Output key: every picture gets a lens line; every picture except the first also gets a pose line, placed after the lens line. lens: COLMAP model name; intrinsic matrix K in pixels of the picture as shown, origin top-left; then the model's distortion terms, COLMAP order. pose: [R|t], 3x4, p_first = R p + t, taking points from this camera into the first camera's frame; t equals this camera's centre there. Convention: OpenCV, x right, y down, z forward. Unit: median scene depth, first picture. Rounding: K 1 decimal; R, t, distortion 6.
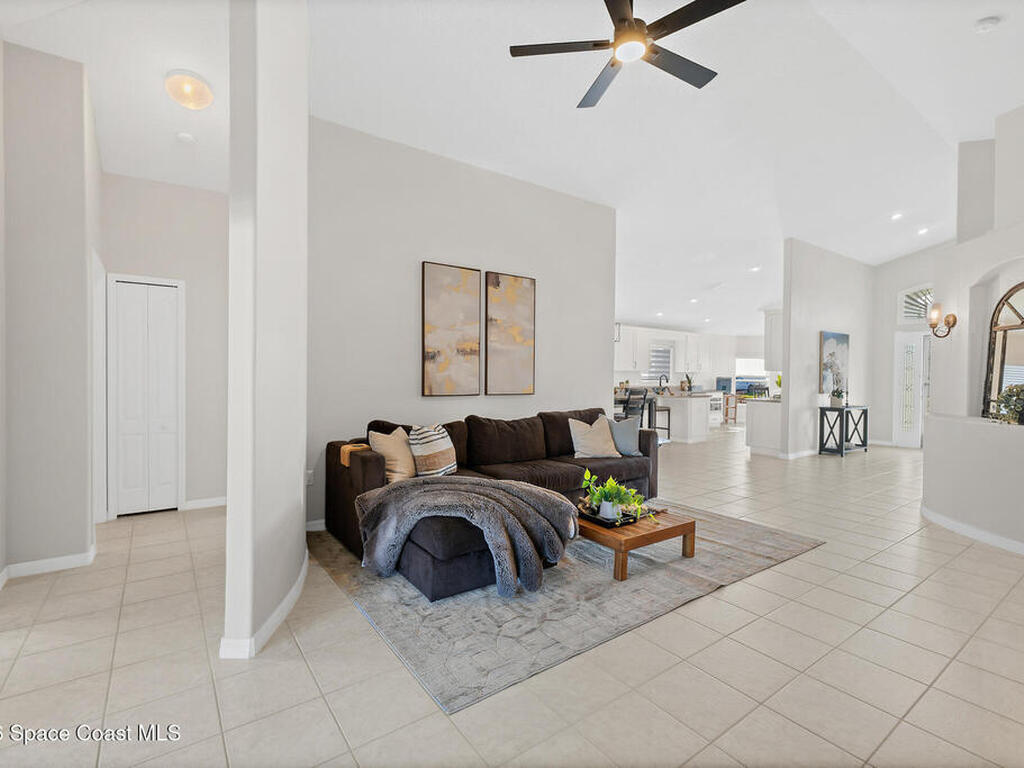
lens RADIAL K [[495.9, 0, 507.4], [0, 495.9, 384.0], [0, 0, 1]] dist [0.011871, 0.000728]
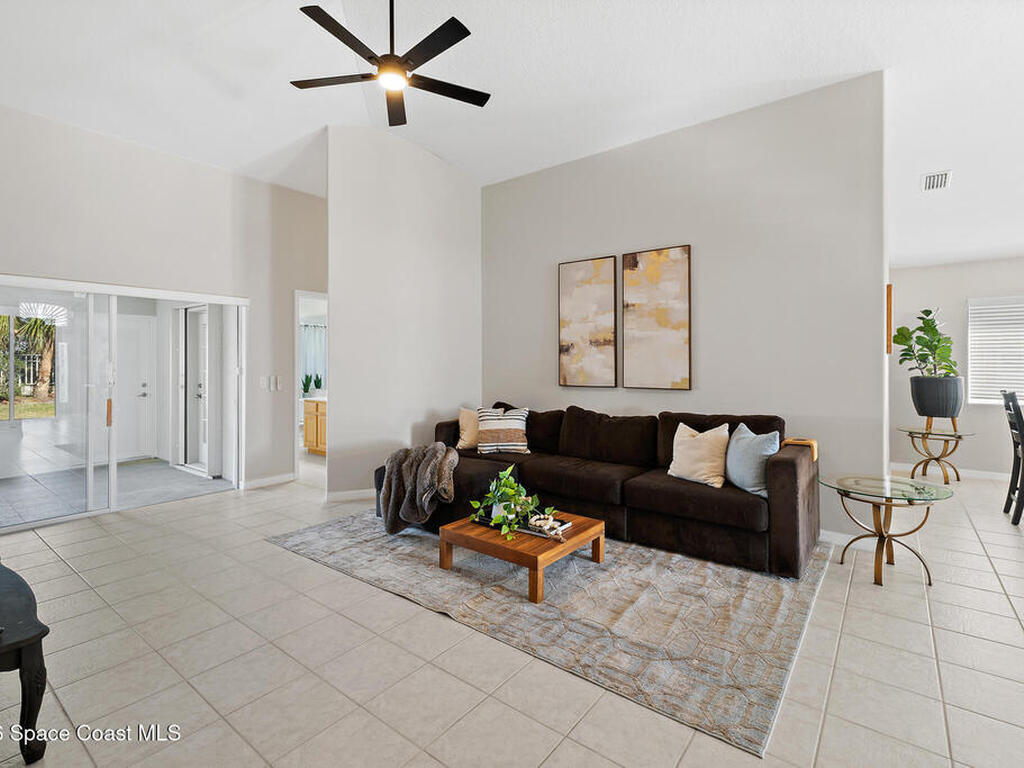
lens RADIAL K [[488.5, 0, 508.1], [0, 488.5, 381.6], [0, 0, 1]] dist [0.006055, 0.001494]
pose [[0.277634, 0.022223, -0.960430, 0.468235], [-0.011582, 0.999737, 0.019784, -0.002712], [0.960617, 0.005631, 0.277818, 0.324869]]
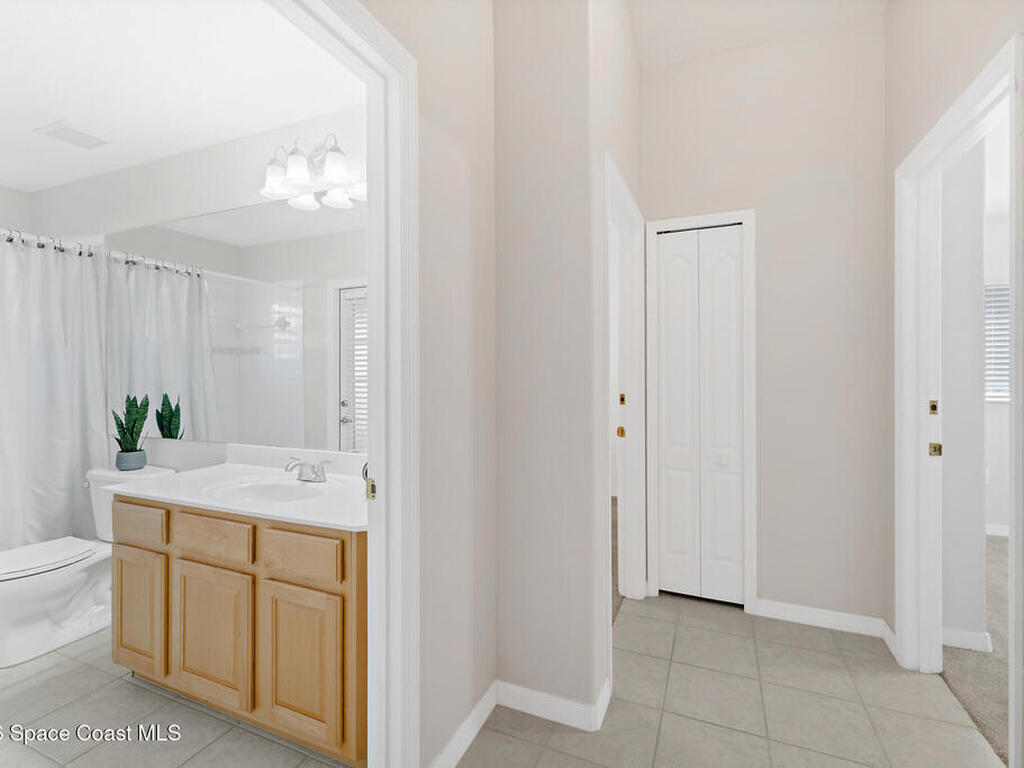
lens RADIAL K [[481.6, 0, 506.4], [0, 481.6, 375.4], [0, 0, 1]] dist [-0.001776, 0.000098]
pose [[0.510019, -0.010699, -0.860097, -0.175439], [-0.008139, 0.999818, -0.017264, -0.003477], [0.860125, 0.015805, 0.509839, 0.261454]]
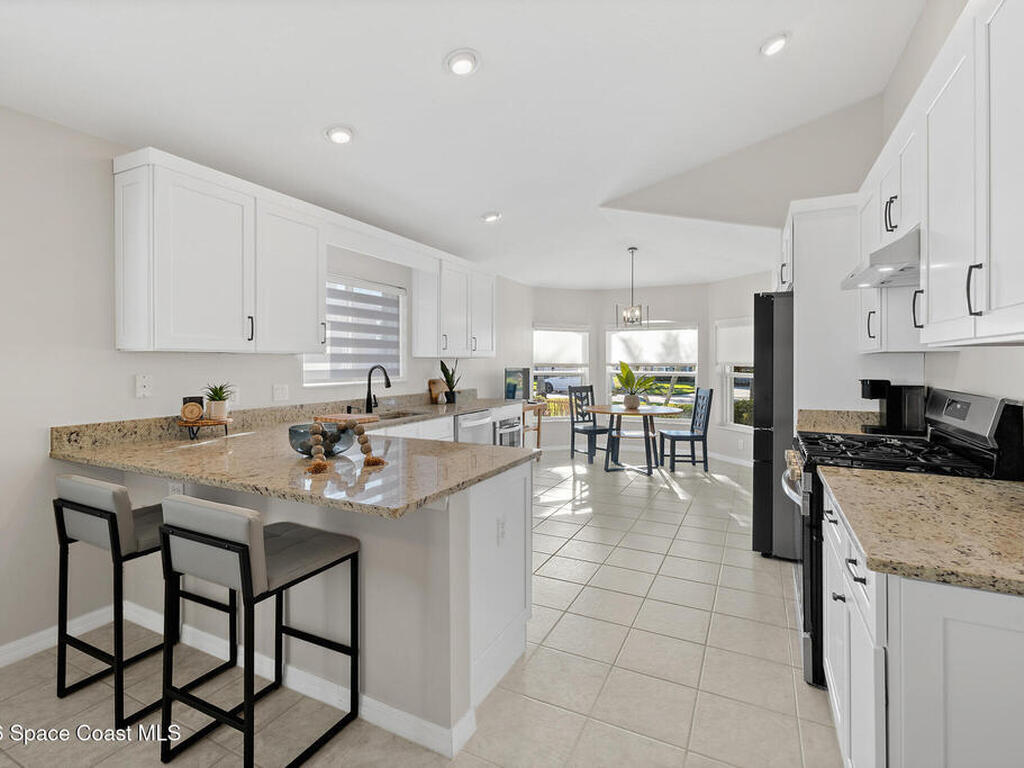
lens RADIAL K [[497.8, 0, 511.9], [0, 497.8, 362.8], [0, 0, 1]] dist [0.003149, 0.000405]
pose [[0.887992, -0.009053, 0.459770, 0.347746], [0.017910, 0.999729, -0.014905, -0.019020], [-0.459510, 0.021470, 0.887913, 0.951349]]
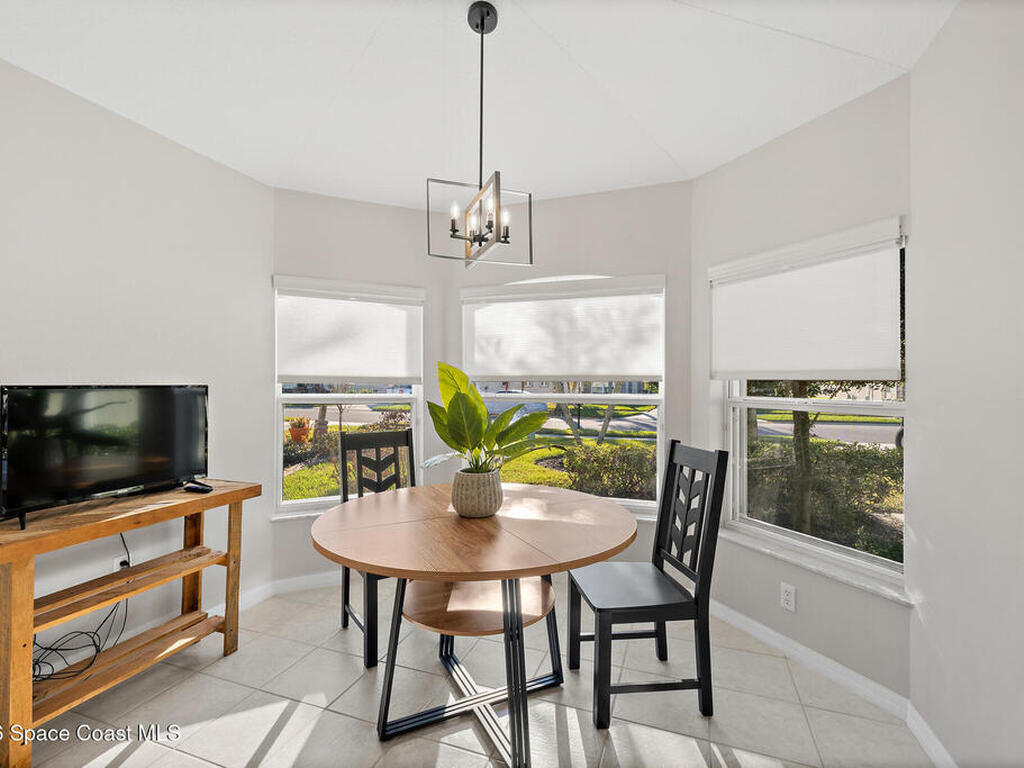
lens RADIAL K [[488.5, 0, 508.1], [0, 488.5, 381.6], [0, 0, 1]] dist [0.006055, 0.001494]
pose [[0.836655, -0.005801, 0.547700, 0.739501], [0.016883, 0.999742, -0.015201, -0.017018], [-0.547470, 0.021965, 0.836537, 1.333495]]
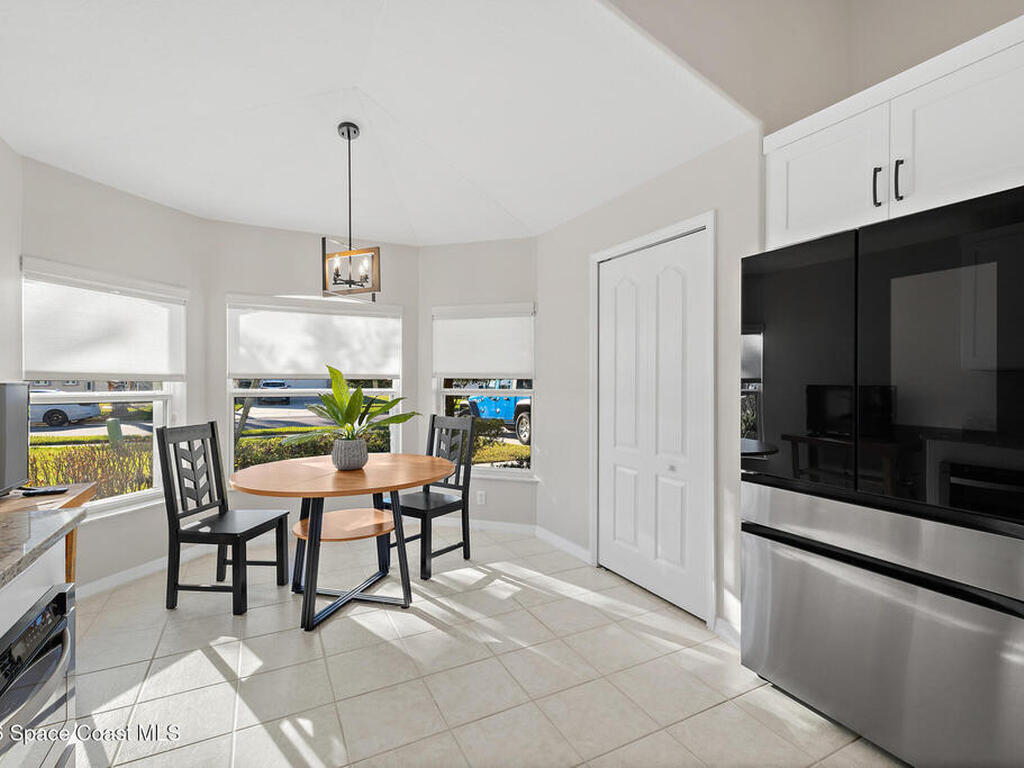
lens RADIAL K [[488.5, 0, 508.1], [0, 488.5, 381.6], [0, 0, 1]] dist [0.006055, 0.001494]
pose [[0.154955, -0.009519, 0.987876, 0.531532], [0.019551, 0.999787, 0.006567, -0.019411], [-0.987728, 0.018296, 0.155108, 1.373369]]
